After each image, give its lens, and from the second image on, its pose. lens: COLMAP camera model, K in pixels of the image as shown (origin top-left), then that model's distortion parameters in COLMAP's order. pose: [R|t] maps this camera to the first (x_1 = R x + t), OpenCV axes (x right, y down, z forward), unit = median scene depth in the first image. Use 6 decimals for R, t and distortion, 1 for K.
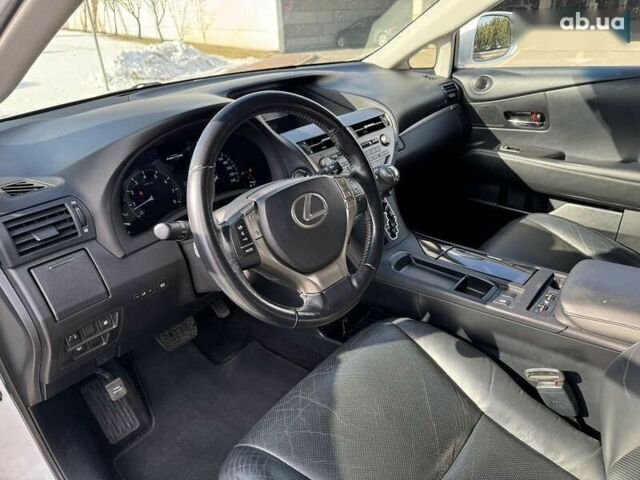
lens RADIAL K [[466.0, 0, 320.0], [0, 466.0, 236.9], [0, 0, 1]] dist [0.028795, -0.028809]
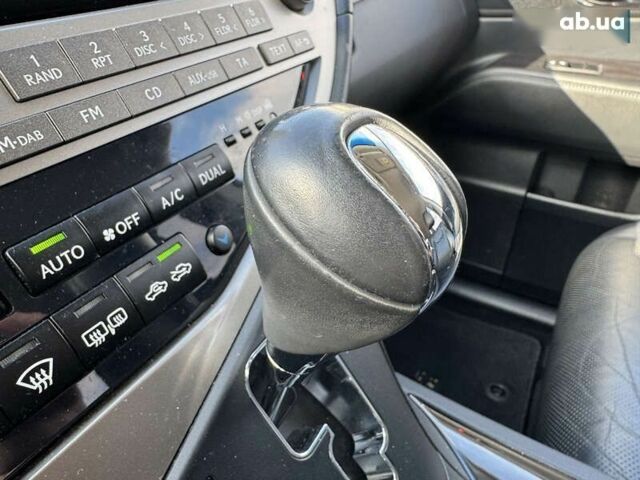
lens RADIAL K [[466.0, 0, 320.0], [0, 466.0, 236.9], [0, 0, 1]] dist [0.028795, -0.028809]
pose [[0.975660, -0.087934, 0.200886, 0.081735], [0.067472, 0.992017, 0.106537, -0.096122], [-0.208650, -0.090390, 0.973804, 0.626089]]
